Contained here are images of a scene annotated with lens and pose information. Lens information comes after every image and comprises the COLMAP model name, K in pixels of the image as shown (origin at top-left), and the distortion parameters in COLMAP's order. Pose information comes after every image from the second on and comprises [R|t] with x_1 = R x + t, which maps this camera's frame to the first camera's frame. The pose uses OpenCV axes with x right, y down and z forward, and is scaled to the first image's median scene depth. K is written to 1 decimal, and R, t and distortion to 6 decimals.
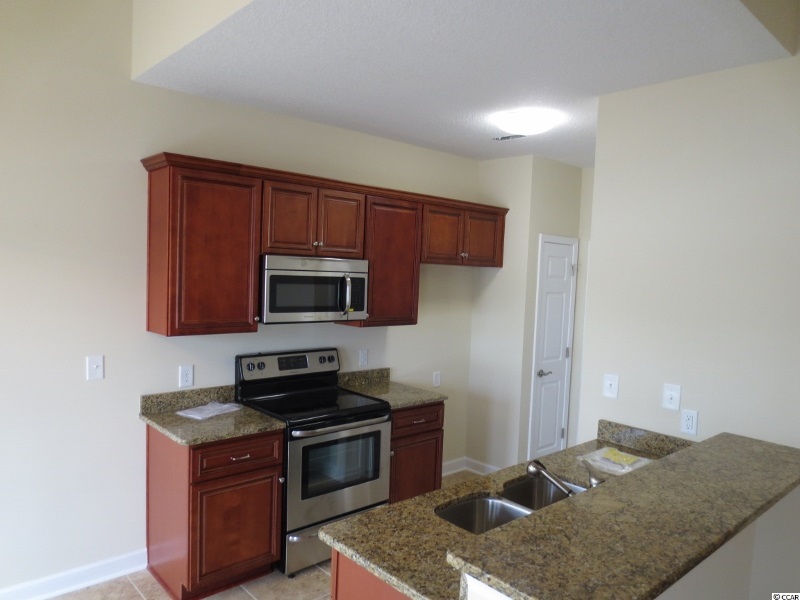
lens RADIAL K [[571.3, 0, 400.0], [0, 571.3, 300.0], [0, 0, 1]] dist [-0.041590, -0.000710]
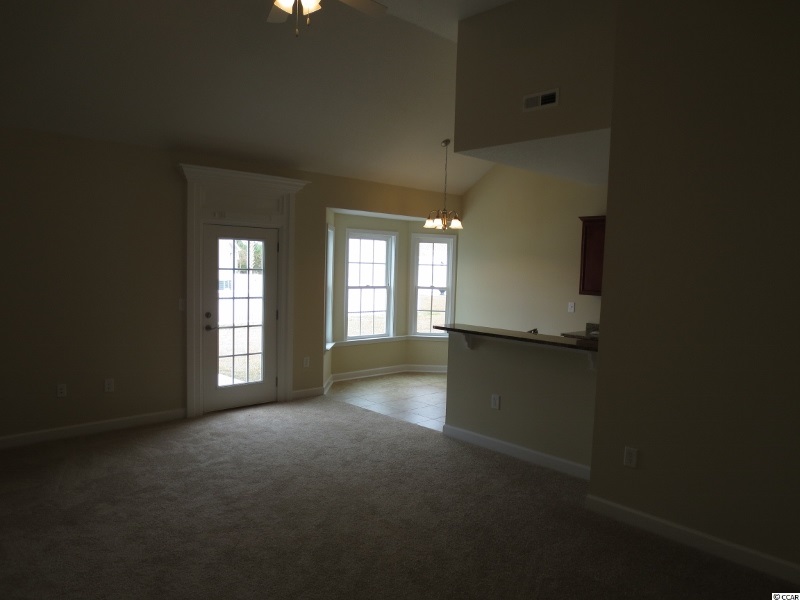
lens RADIAL K [[571.3, 0, 400.0], [0, 571.3, 300.0], [0, 0, 1]] dist [-0.041590, -0.000710]
pose [[0.023835, 0.015829, -0.999591, 1.617884], [-0.087918, 0.996034, 0.013677, 0.102887], [0.995843, 0.087556, 0.025132, 0.163841]]
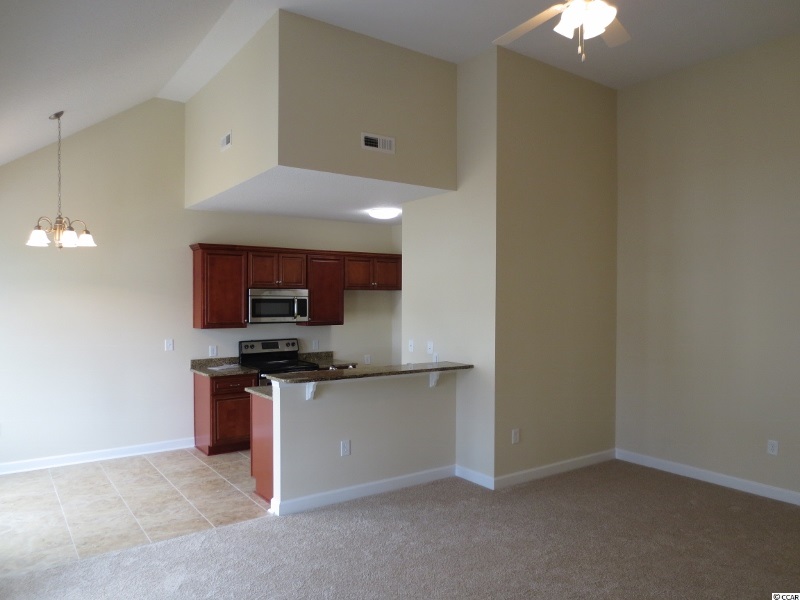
lens RADIAL K [[571.3, 0, 400.0], [0, 571.3, 300.0], [0, 0, 1]] dist [-0.041590, -0.000710]
pose [[0.991028, -0.044502, -0.126031, 0.508534], [0.037019, 0.997444, -0.061111, 0.096564], [0.128429, 0.055897, 0.990142, -0.861630]]
